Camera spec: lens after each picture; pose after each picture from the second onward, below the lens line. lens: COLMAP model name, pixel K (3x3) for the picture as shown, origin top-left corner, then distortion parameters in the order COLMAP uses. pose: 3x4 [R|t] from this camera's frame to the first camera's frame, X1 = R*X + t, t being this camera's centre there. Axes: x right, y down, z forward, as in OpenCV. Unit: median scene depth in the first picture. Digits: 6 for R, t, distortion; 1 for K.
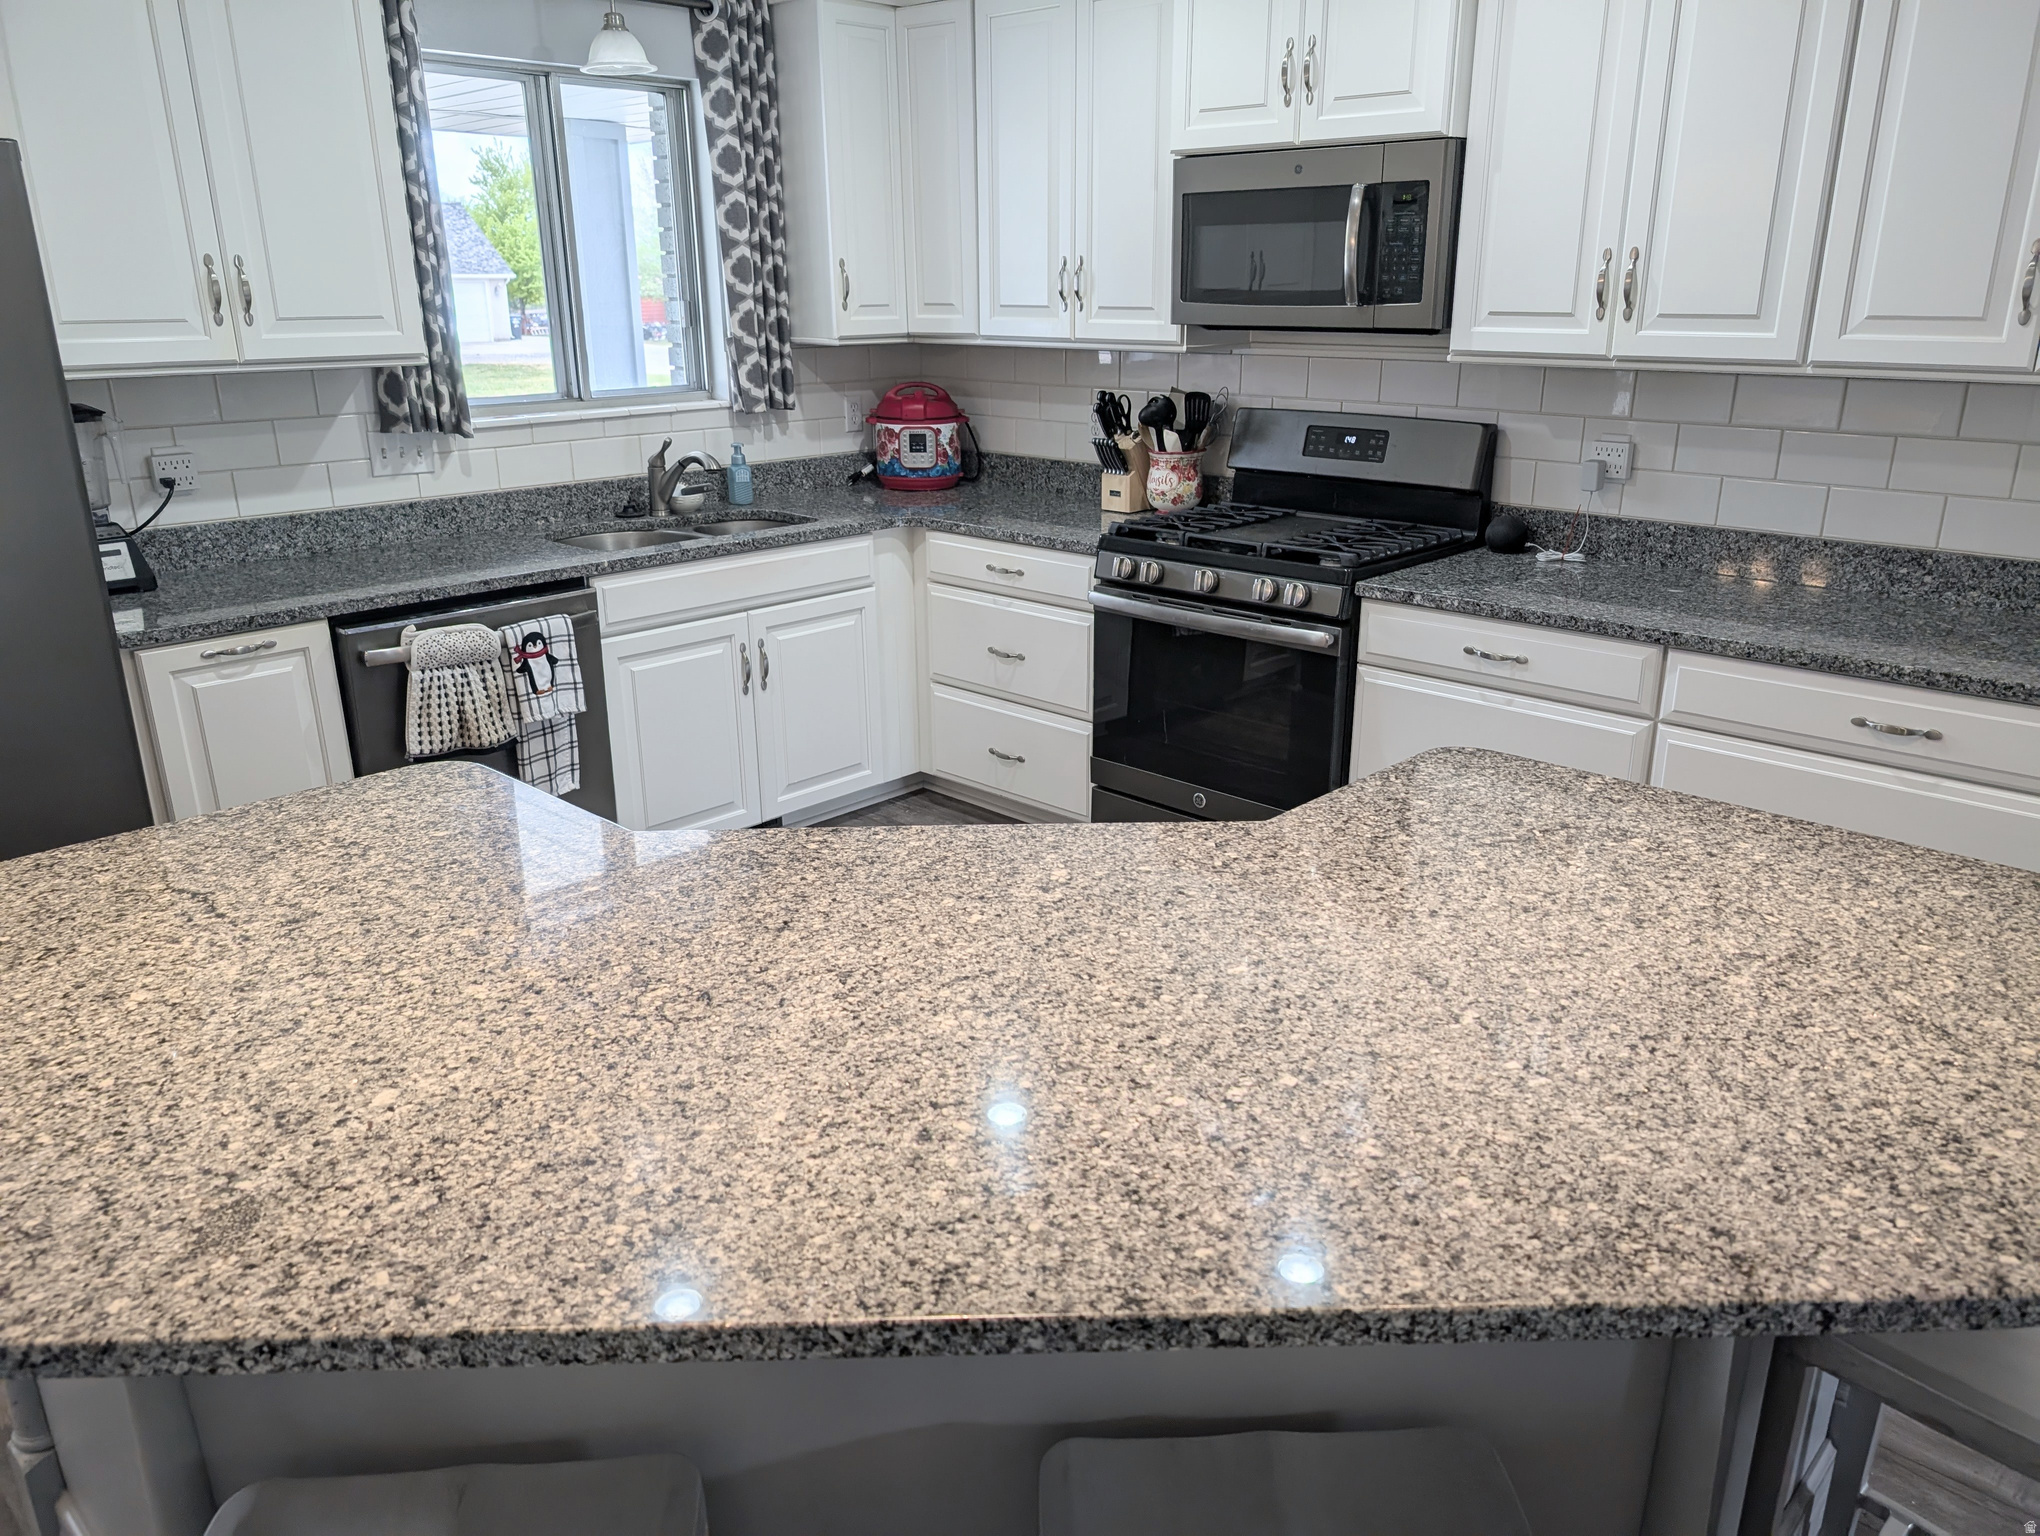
lens RADIAL K [[1462.1, 0, 1035.4], [0, 1462.1, 759.7], [0, 0, 1]] dist [0.028530, -0.027495]
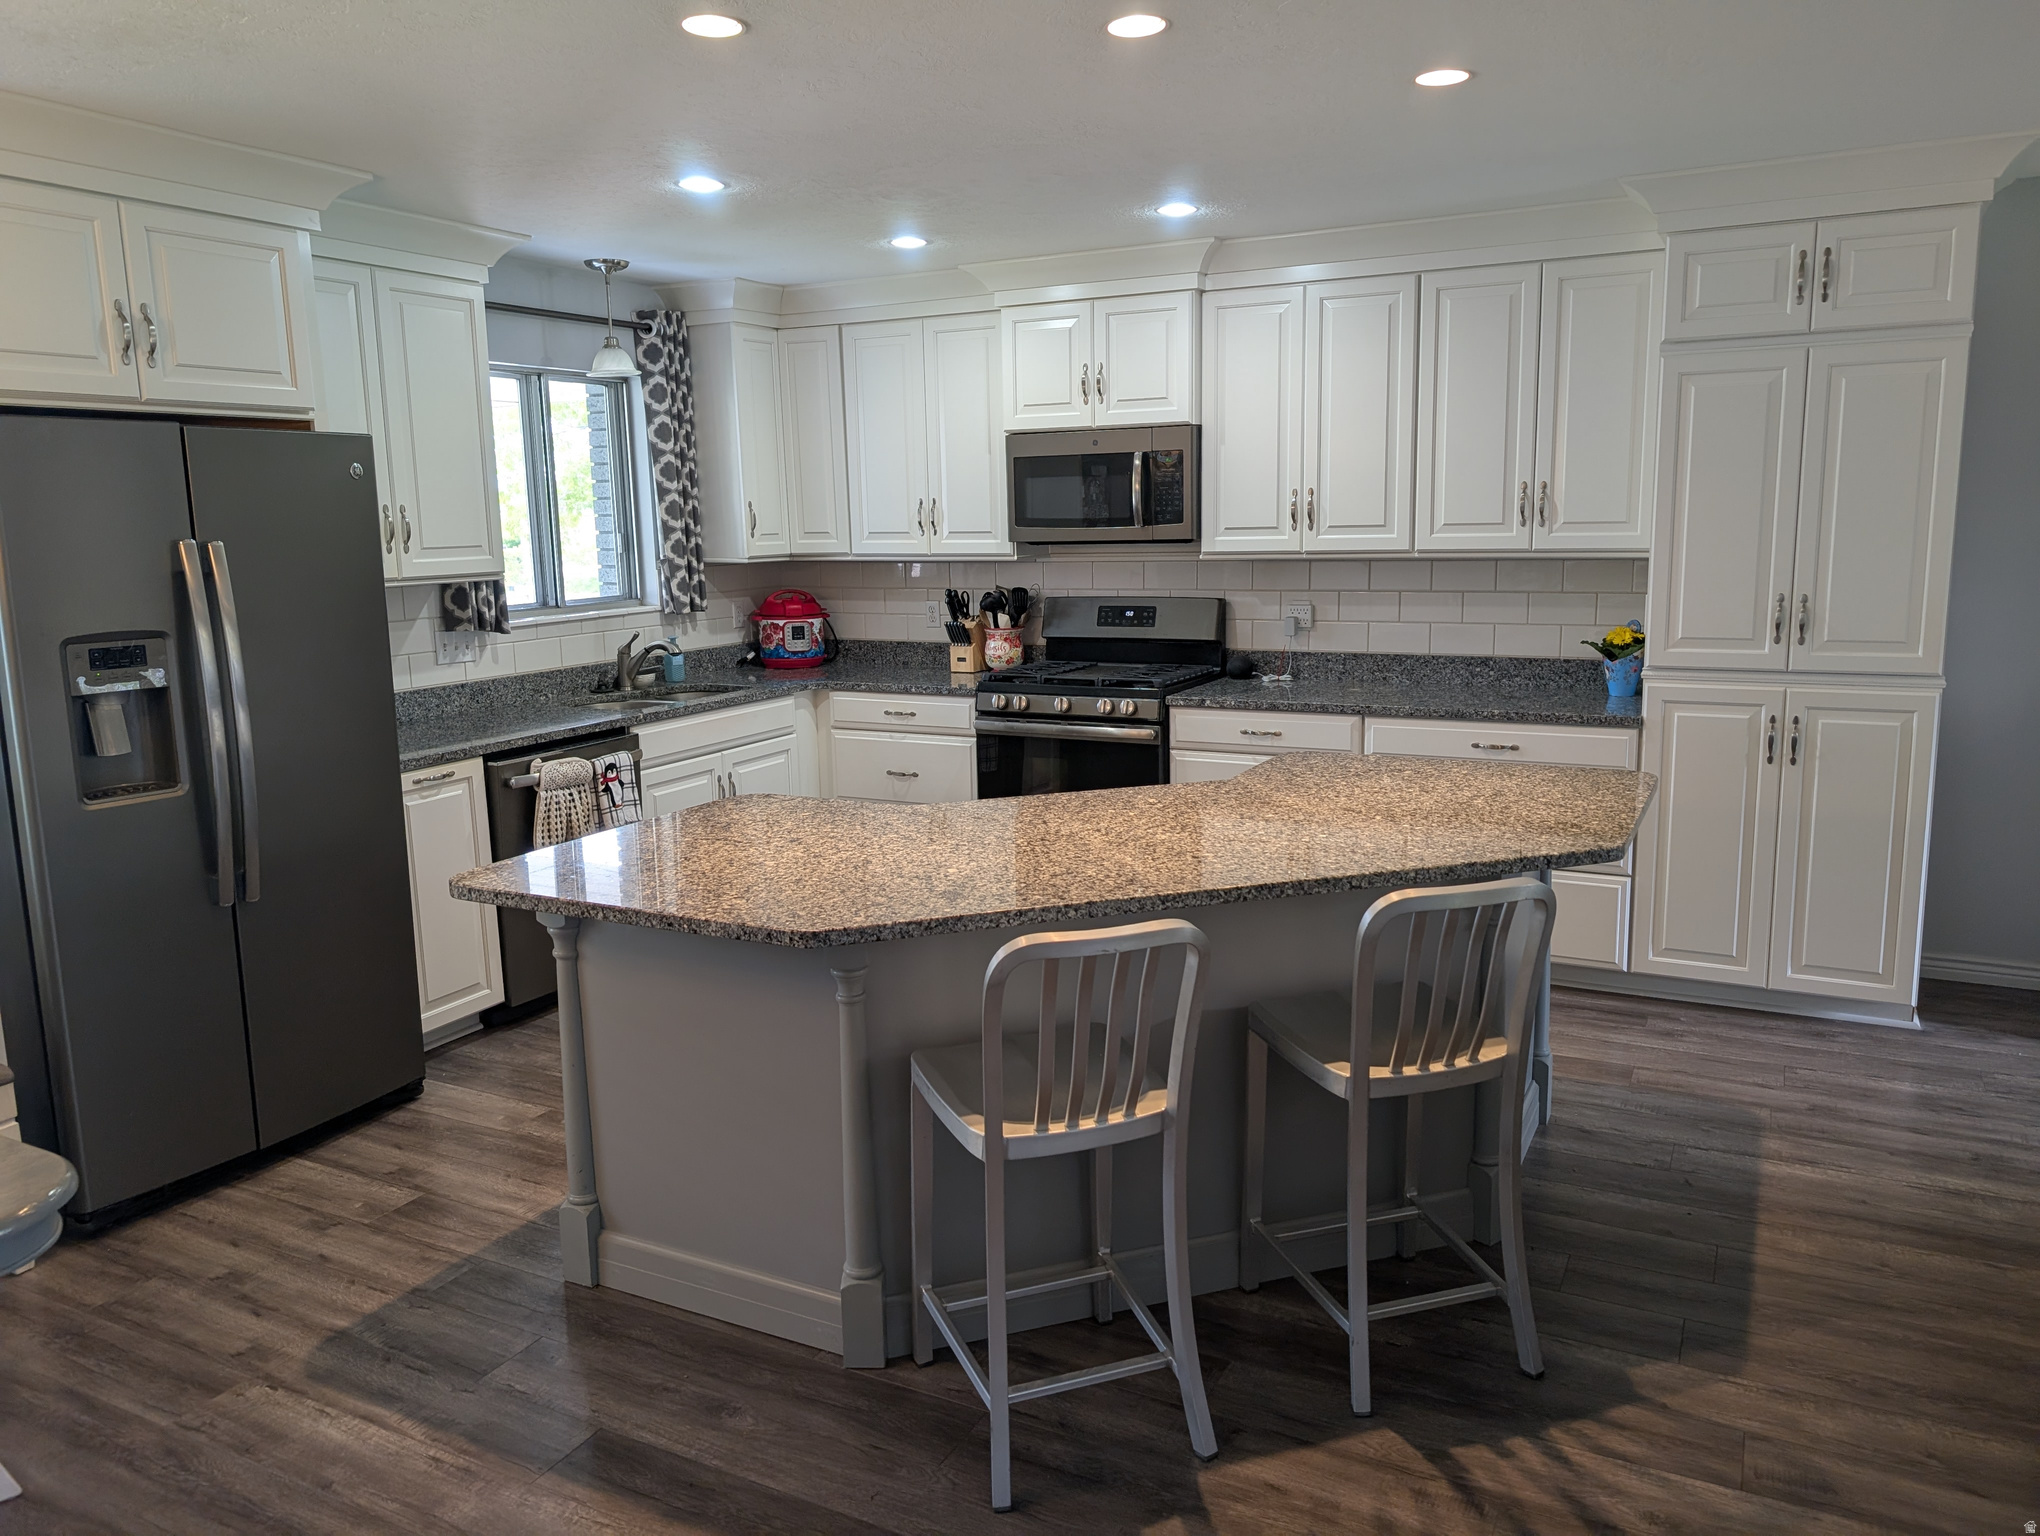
lens RADIAL K [[1462.1, 0, 1027.3], [0, 1462.1, 750.7], [0, 0, 1]] dist [0.028530, -0.027495]
pose [[0.961352, -0.060044, 0.268697, -0.326755], [0.101474, 0.984498, -0.143059, 0.135659], [-0.255942, 0.164796, 0.952542, -0.407747]]
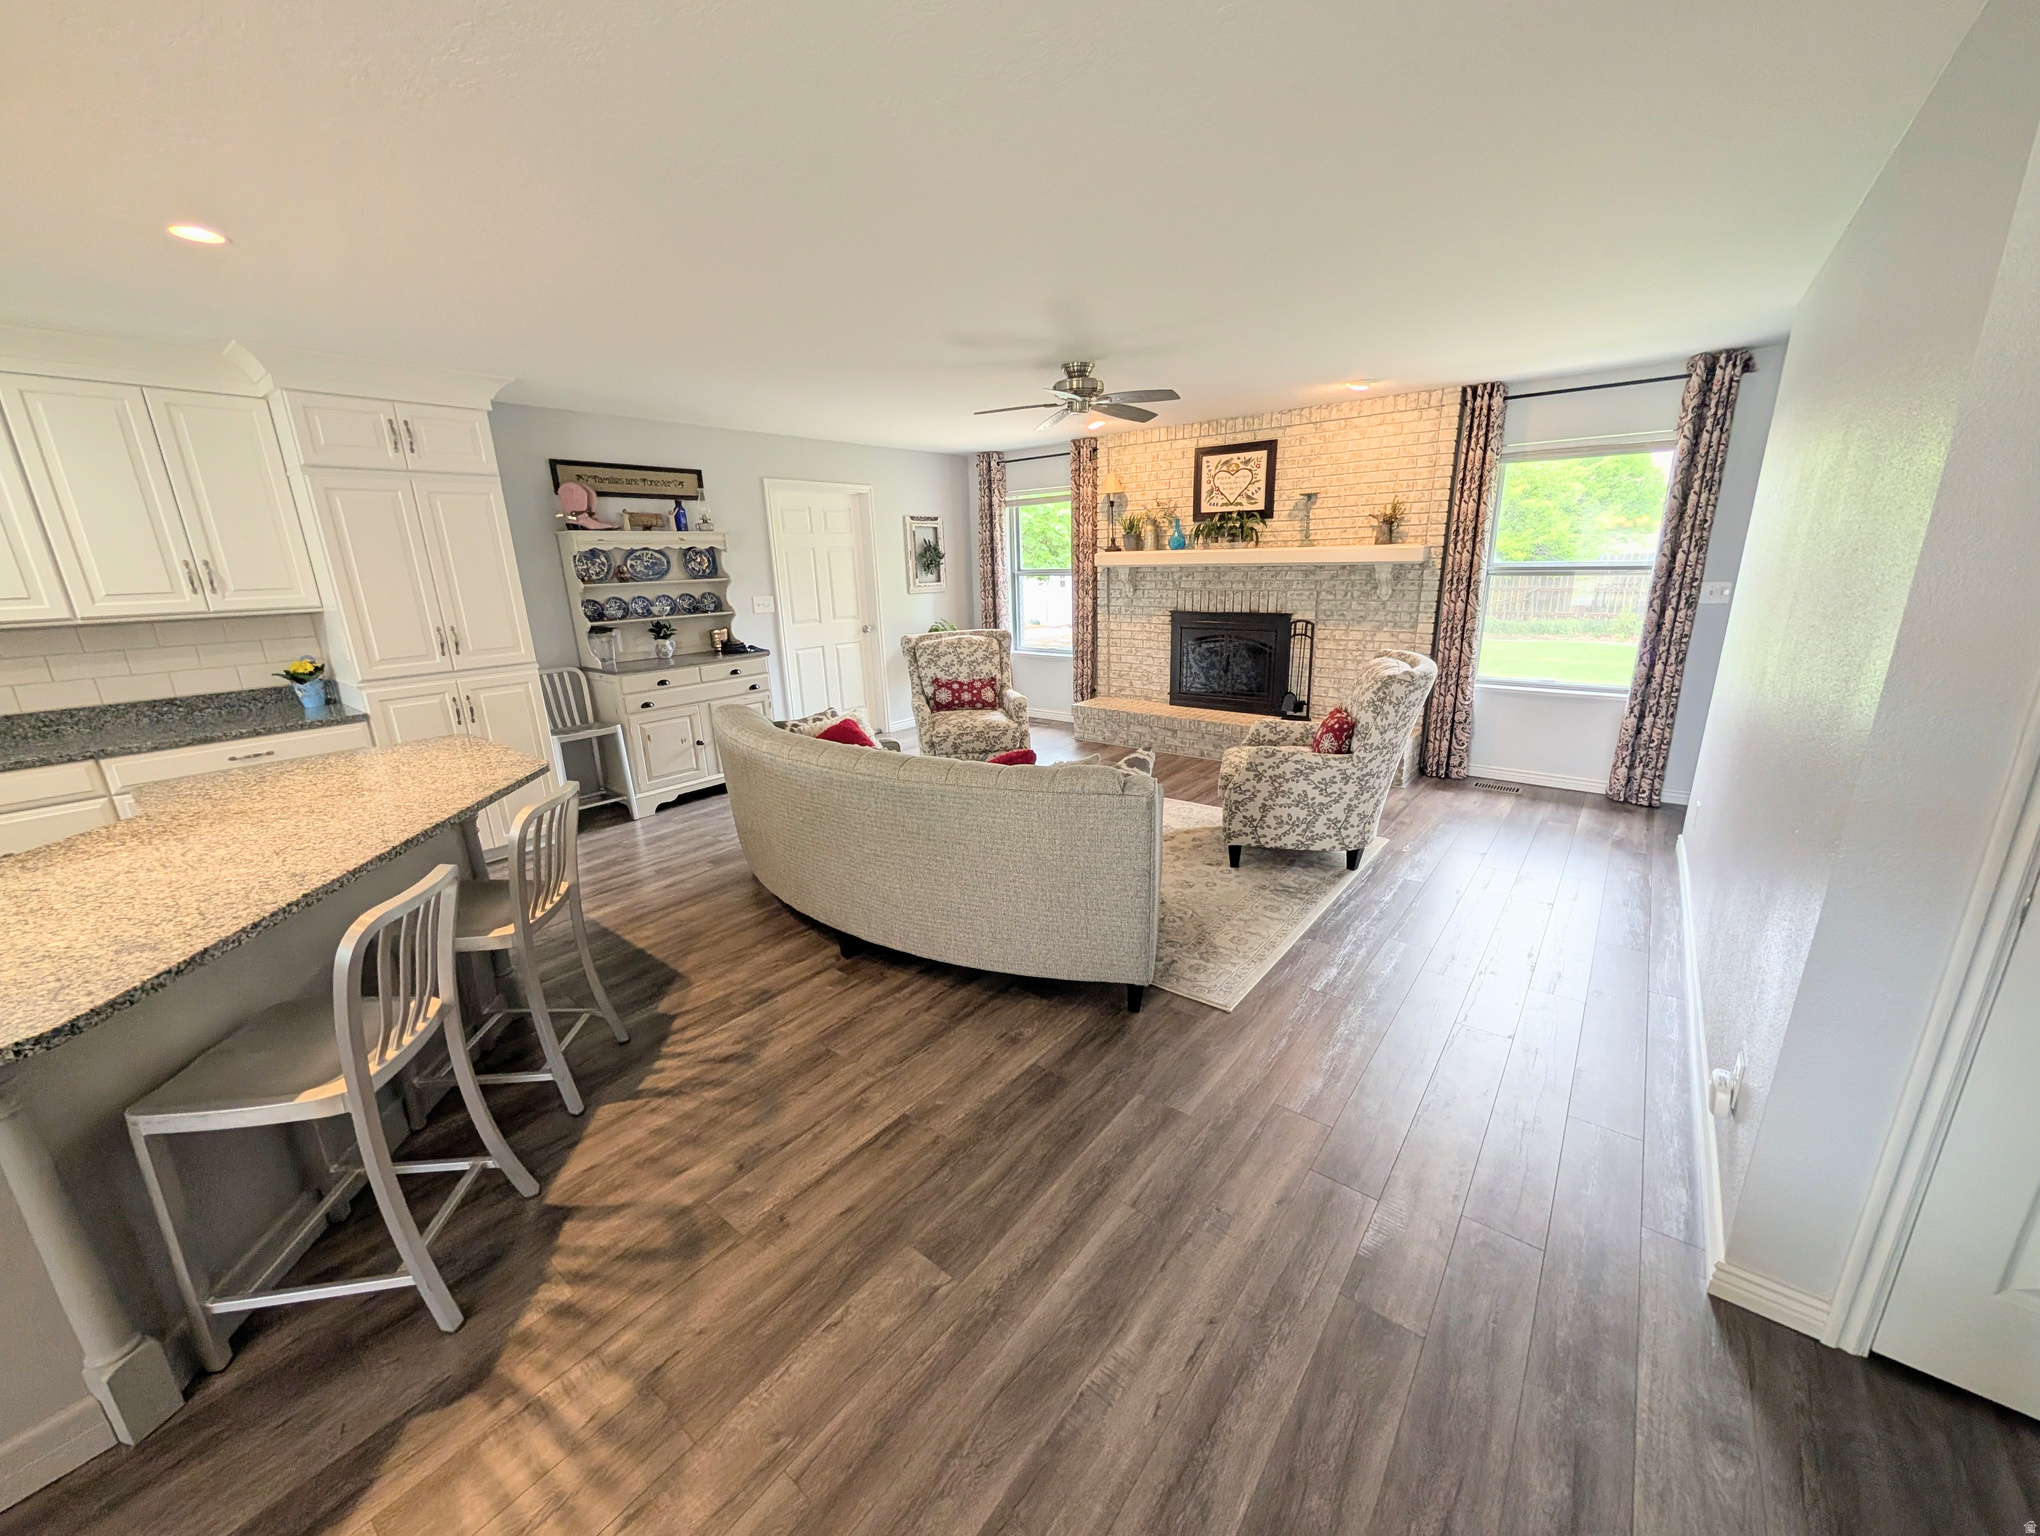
lens RADIAL K [[769.5, 0, 1023.4], [0, 769.5, 771.7], [0, 0, 1]] dist [-0.000970, 0.000573]
pose [[-0.084381, -0.264678, 0.960638, -0.568793], [0.336461, 0.899884, 0.277493, 0.059914], [-0.937909, 0.346632, 0.013121, -0.155965]]
